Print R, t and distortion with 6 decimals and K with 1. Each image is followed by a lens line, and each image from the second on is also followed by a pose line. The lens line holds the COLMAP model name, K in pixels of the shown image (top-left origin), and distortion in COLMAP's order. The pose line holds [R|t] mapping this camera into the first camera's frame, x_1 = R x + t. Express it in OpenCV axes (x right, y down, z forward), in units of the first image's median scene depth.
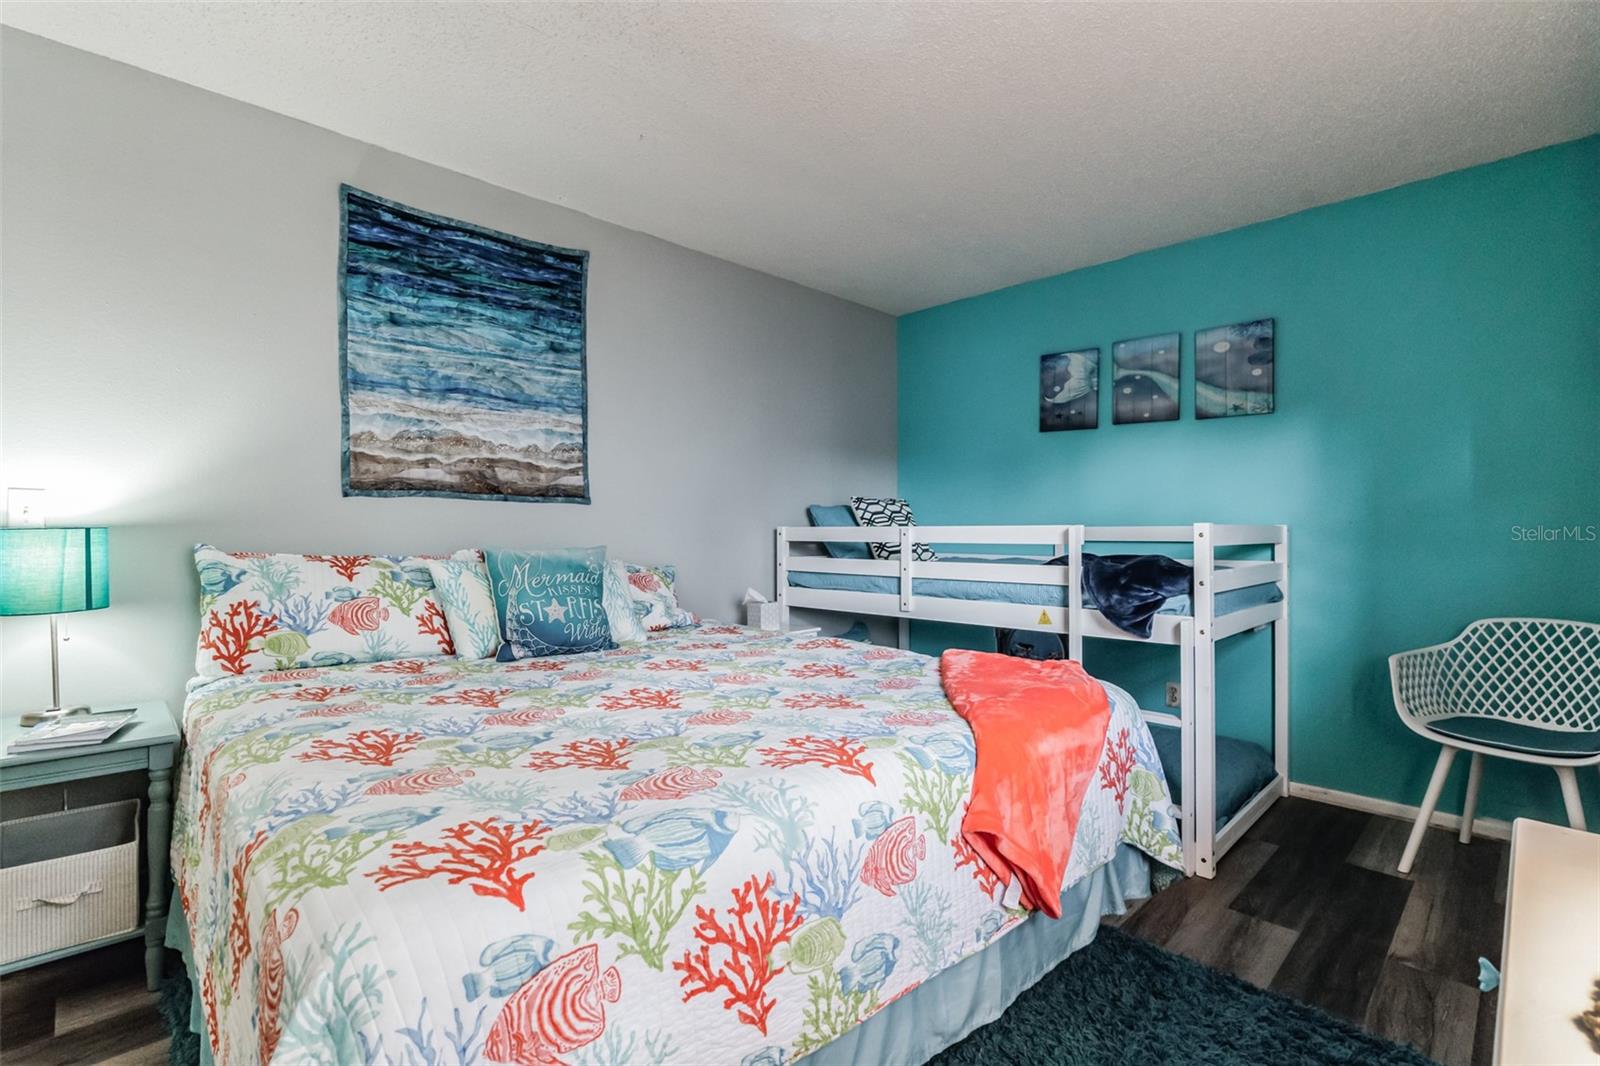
lens RADIAL K [[740.2, 0, 800.4], [0, 740.2, 519.0], [0, 0, 1]] dist [-0.000889, 0.000345]
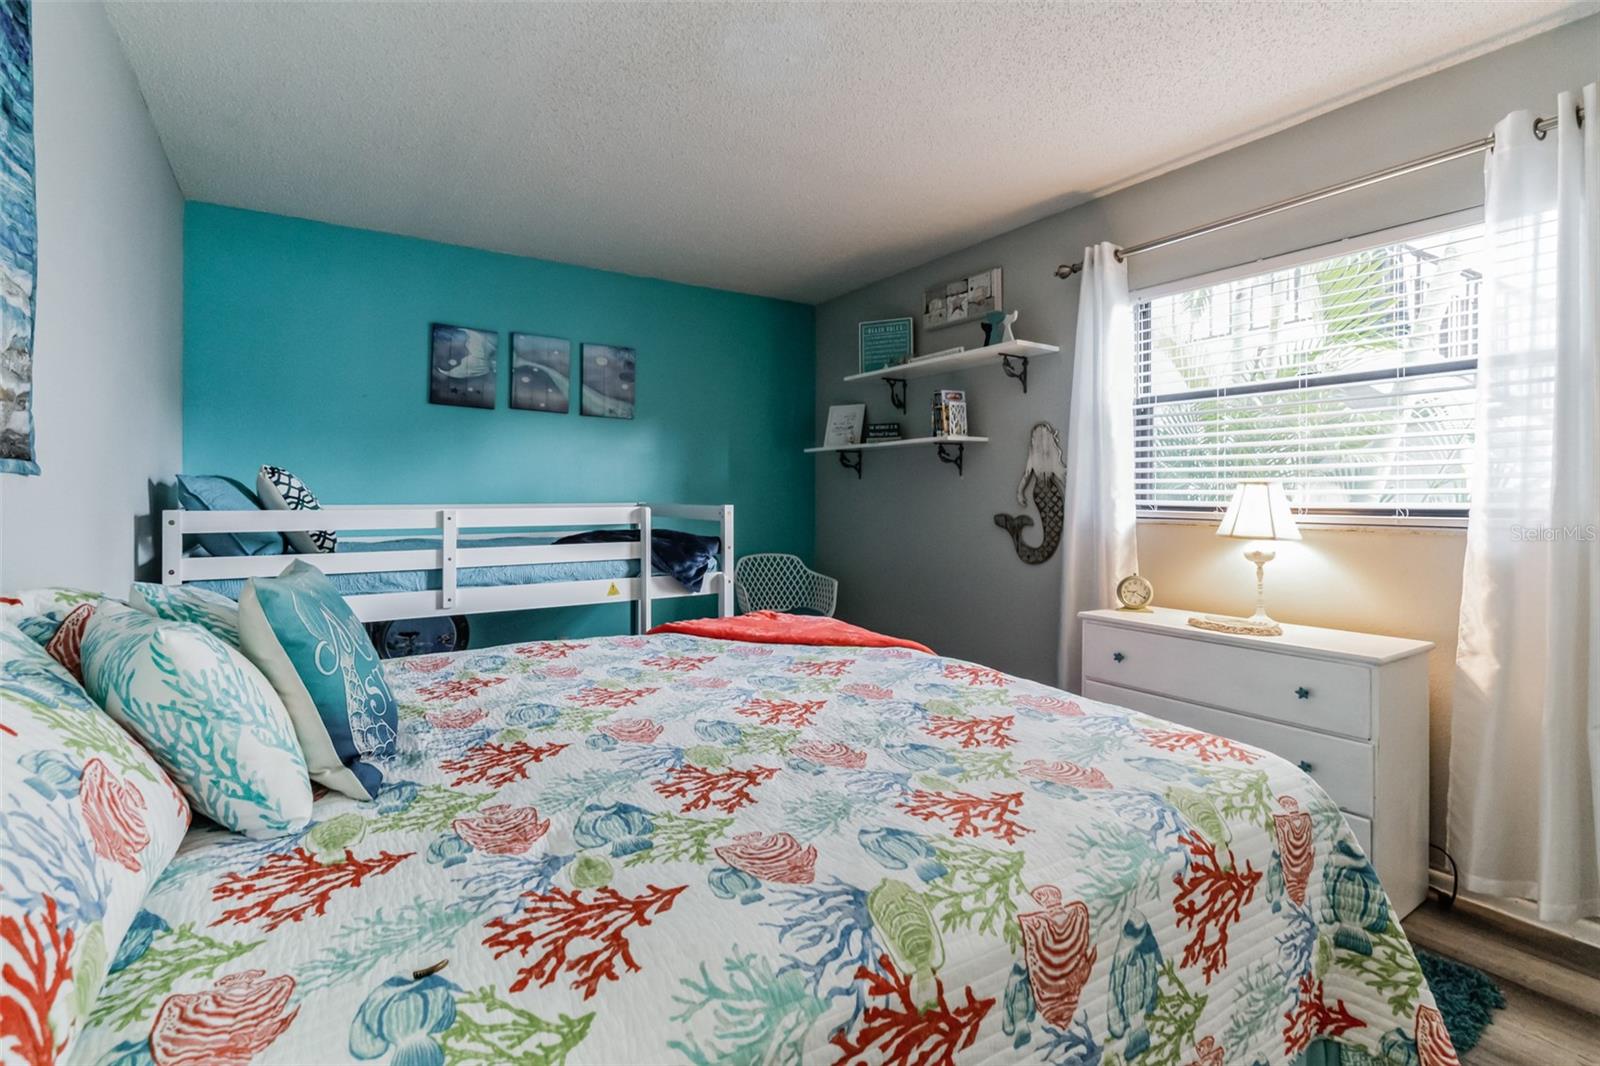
lens RADIAL K [[757.8, 0, 842.2], [0, 757.8, 486.4], [0, 0, 1]] dist [0.000113, 0.000071]
pose [[0.173632, 0.006546, 0.984789, -0.636167], [-0.021438, 0.999766, -0.002866, -0.024915], [-0.984577, -0.020615, 0.173732, 0.375311]]
